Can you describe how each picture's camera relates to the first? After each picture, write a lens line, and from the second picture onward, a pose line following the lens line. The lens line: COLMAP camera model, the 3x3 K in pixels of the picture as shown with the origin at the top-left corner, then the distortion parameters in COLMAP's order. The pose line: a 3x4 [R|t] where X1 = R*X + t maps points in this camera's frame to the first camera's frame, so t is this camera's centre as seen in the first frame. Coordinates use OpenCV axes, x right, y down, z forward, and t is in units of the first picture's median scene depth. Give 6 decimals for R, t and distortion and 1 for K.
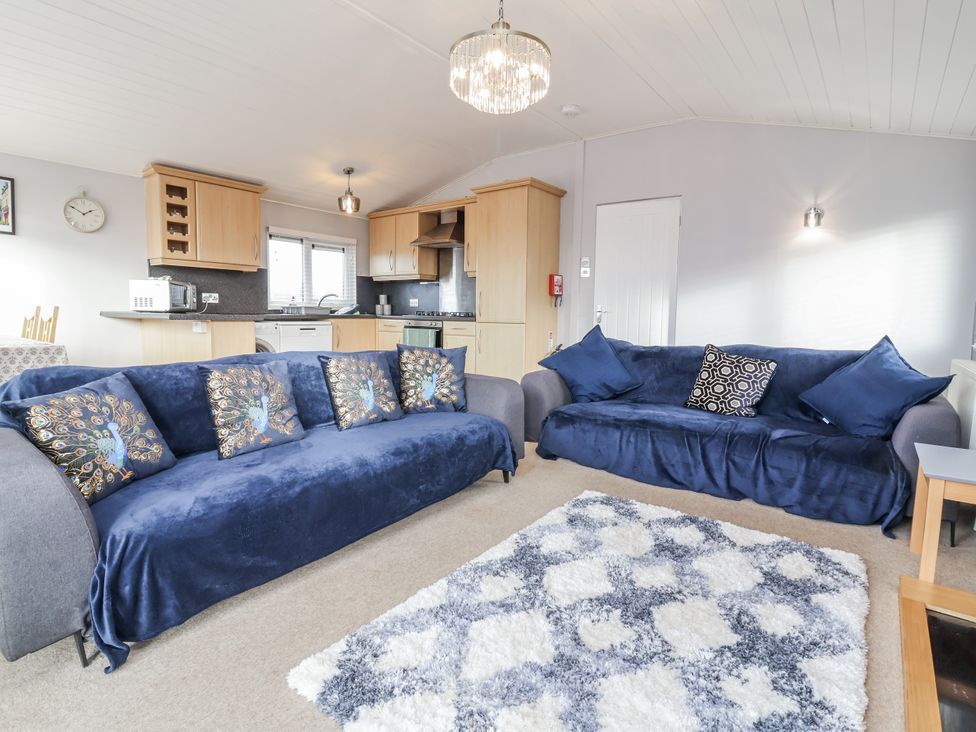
lens RADIAL K [[512.2, 0, 488.4], [0, 512.2, 361.2], [0, 0, 1]] dist [-0.003867, -0.011496]
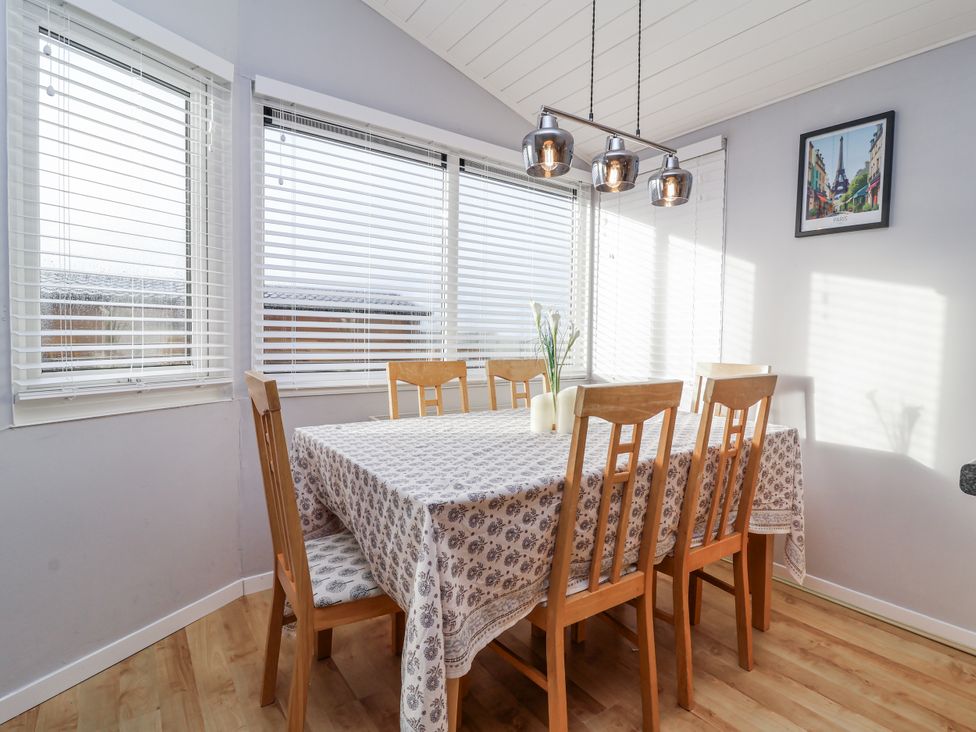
lens RADIAL K [[512.2, 0, 484.6], [0, 512.2, 361.4], [0, 0, 1]] dist [-0.003867, -0.011496]
pose [[-0.259015, 0.013663, -0.965777, -0.339773], [-0.114094, 0.992467, 0.044640, -0.092970], [0.959111, 0.121752, -0.255505, 0.713854]]
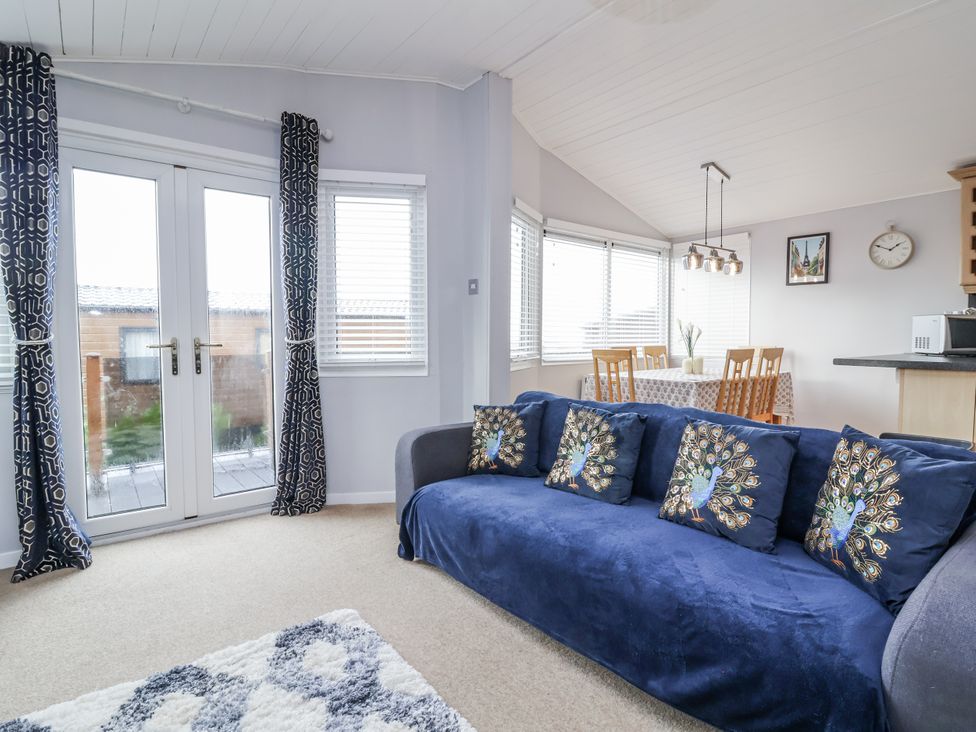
lens RADIAL K [[512.2, 0, 488.2], [0, 512.2, 361.6], [0, 0, 1]] dist [-0.003867, -0.011496]
pose [[-0.211405, 0.014637, -0.977289, 0.273714], [-0.096049, 0.994737, 0.035676, -0.047625], [0.972668, 0.101409, -0.208886, 0.496482]]
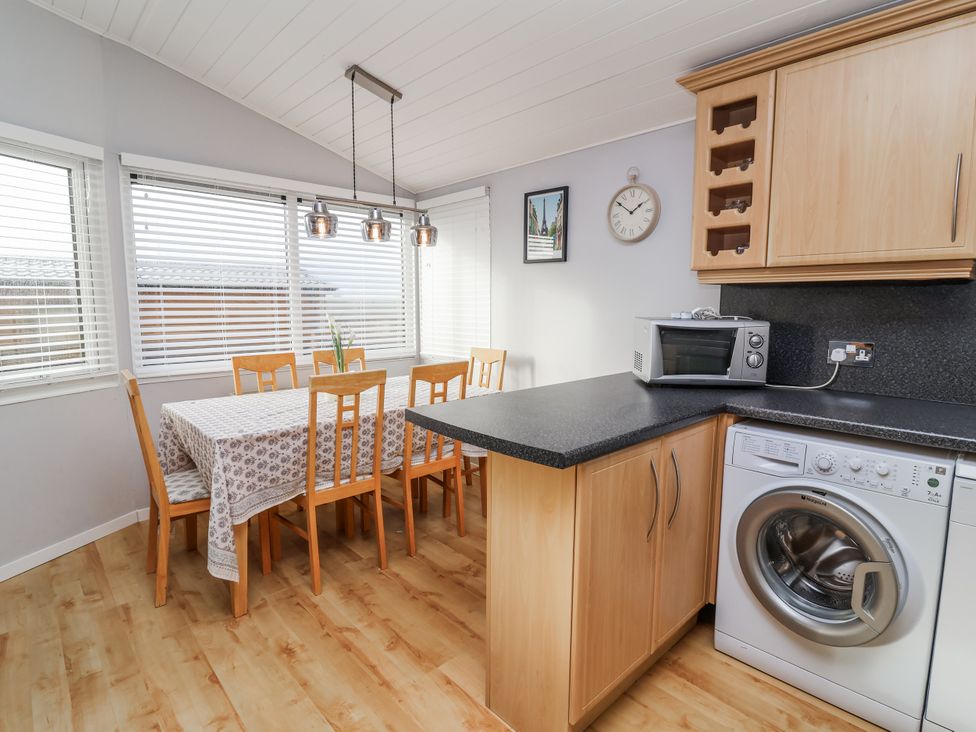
lens RADIAL K [[512.2, 0, 487.6], [0, 512.2, 362.9], [0, 0, 1]] dist [-0.003867, -0.011496]
pose [[-0.119998, 0.086625, -0.988988, -0.142146], [-0.099765, 0.990091, 0.098827, -0.152140], [0.987749, 0.110525, -0.110167, 0.914190]]
